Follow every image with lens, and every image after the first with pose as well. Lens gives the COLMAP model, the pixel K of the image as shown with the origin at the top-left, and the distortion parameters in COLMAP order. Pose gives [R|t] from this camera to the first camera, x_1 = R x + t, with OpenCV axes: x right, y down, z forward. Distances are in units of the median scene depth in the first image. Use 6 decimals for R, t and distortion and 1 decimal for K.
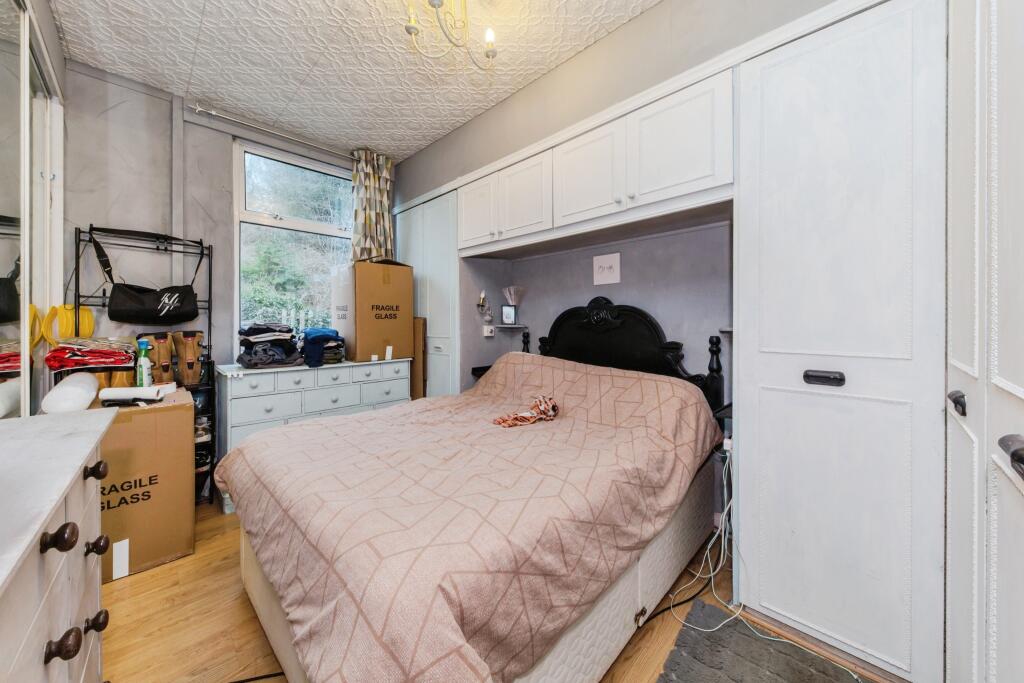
lens RADIAL K [[366.2, 0, 494.7], [0, 366.2, 323.2], [0, 0, 1]] dist [0.008714, -0.000151]
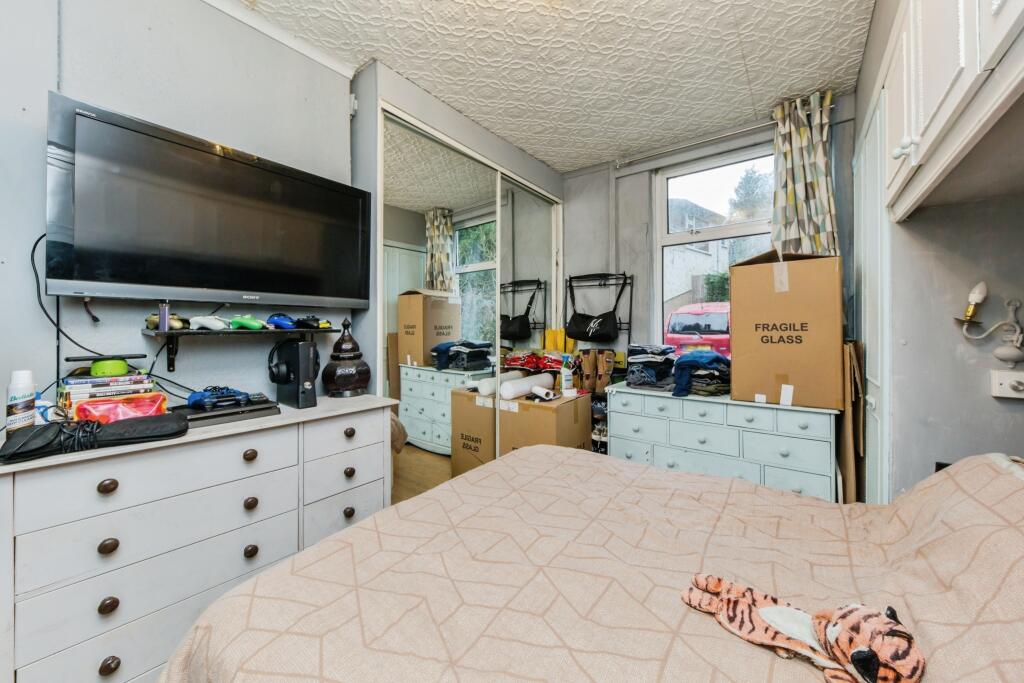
lens RADIAL K [[366.2, 0, 539.7], [0, 366.2, 327.4], [0, 0, 1]] dist [0.008714, -0.000151]
pose [[0.198795, -0.000356, -0.980041, 0.315276], [-0.001030, 0.999999, -0.000573, -0.046056], [0.980041, 0.001123, 0.198794, 0.499600]]
